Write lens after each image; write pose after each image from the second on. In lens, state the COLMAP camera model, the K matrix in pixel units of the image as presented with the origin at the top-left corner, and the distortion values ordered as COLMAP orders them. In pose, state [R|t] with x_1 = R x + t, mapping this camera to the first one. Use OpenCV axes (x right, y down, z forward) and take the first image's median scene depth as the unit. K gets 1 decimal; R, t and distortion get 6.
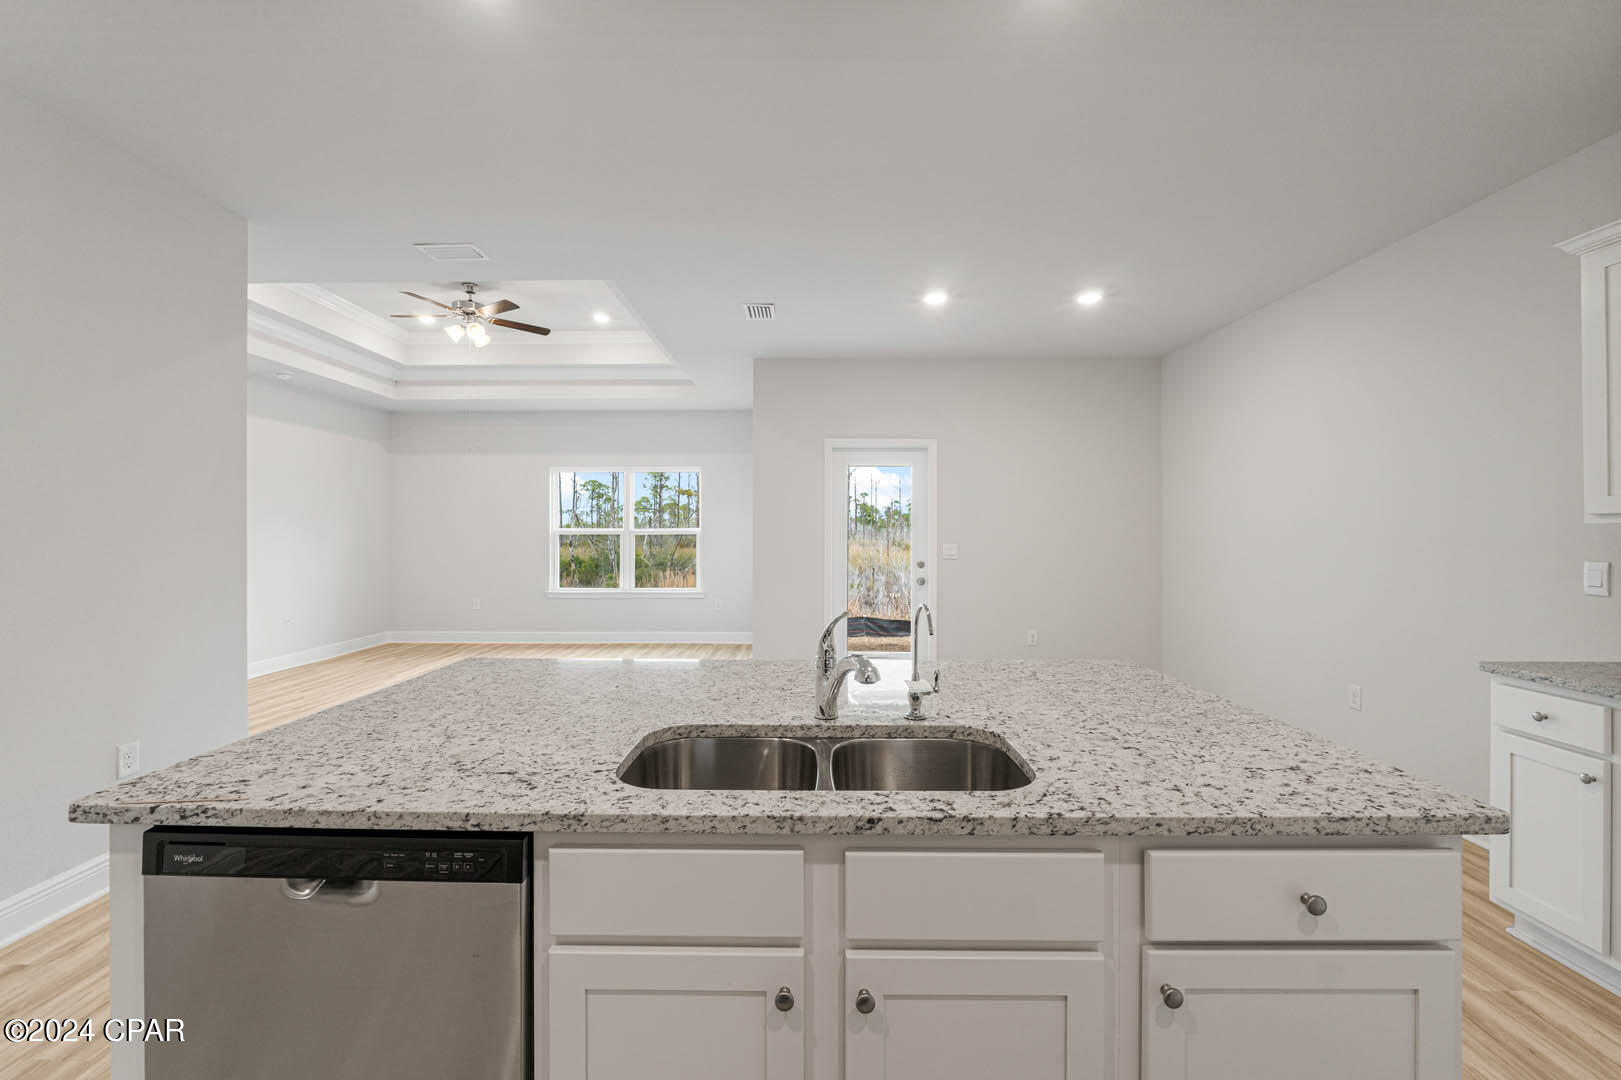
lens RADIAL K [[683.3, 0, 803.3], [0, 683.3, 527.8], [0, 0, 1]] dist [-0.007844, -0.000397]
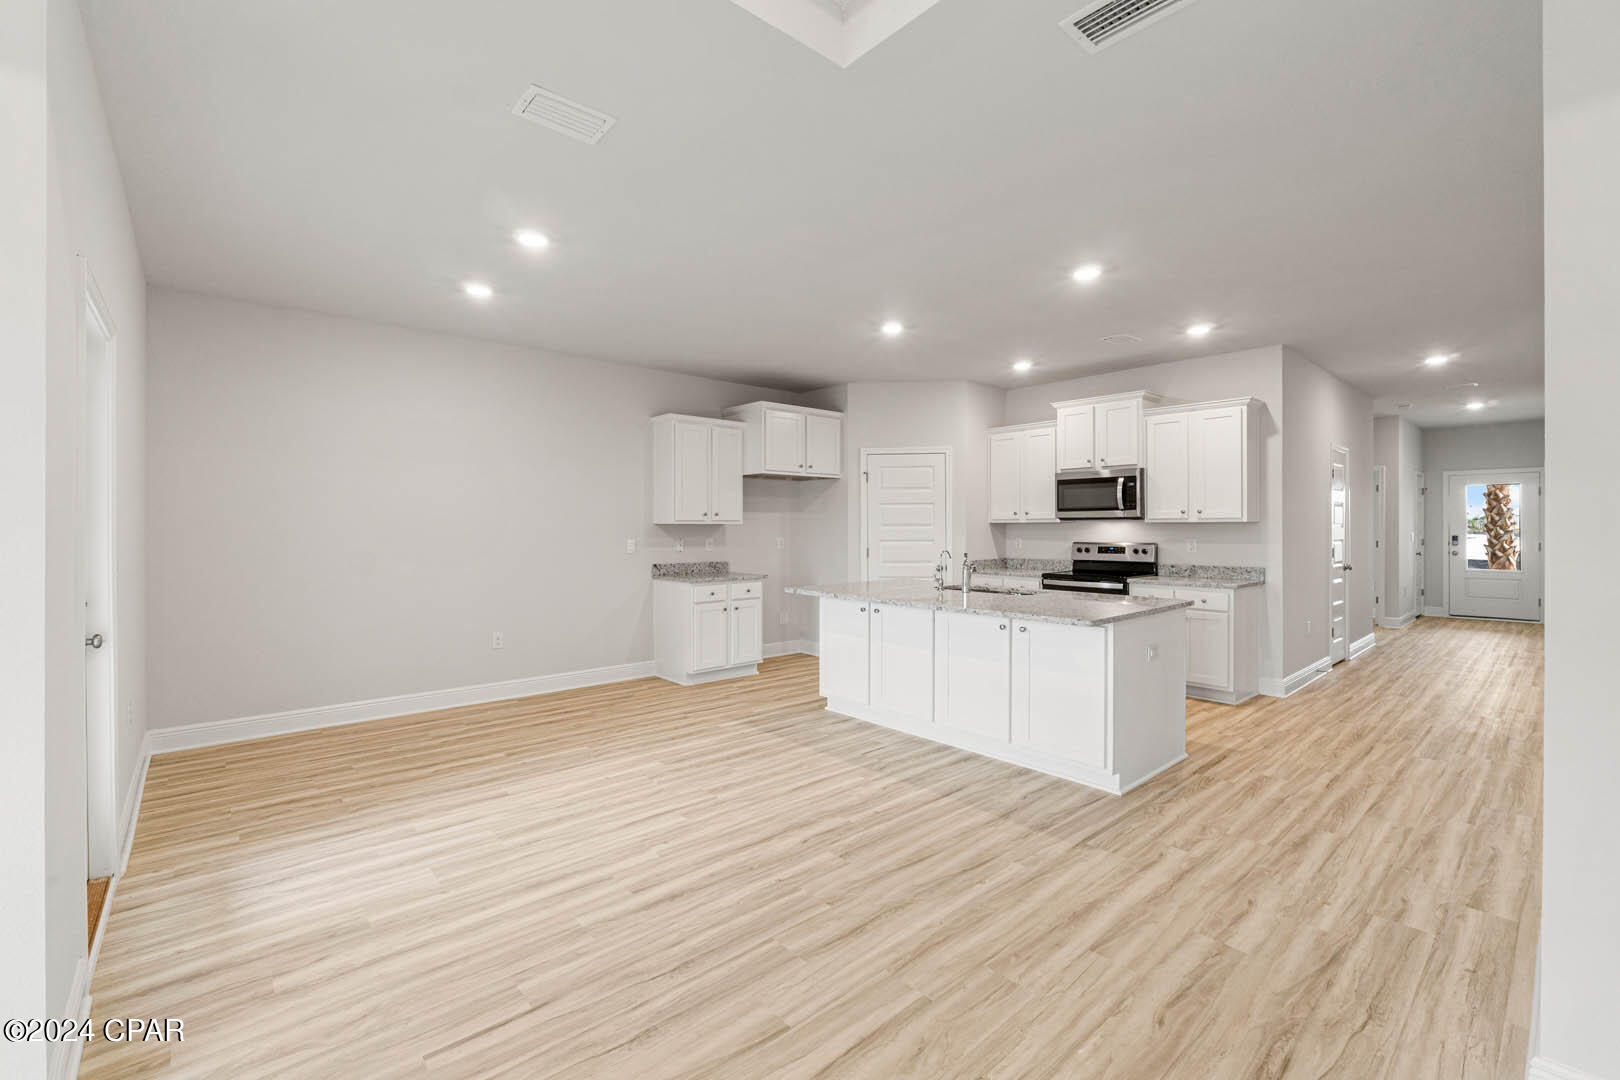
lens RADIAL K [[682.9, 0, 803.4], [0, 682.9, 537.5], [0, 0, 1]] dist [-0.007844, -0.000397]
pose [[-0.670103, -0.013334, 0.742148, -0.315600], [-0.004366, 0.999892, 0.014022, 0.001774], [-0.742255, 0.006156, -0.670089, 0.657198]]
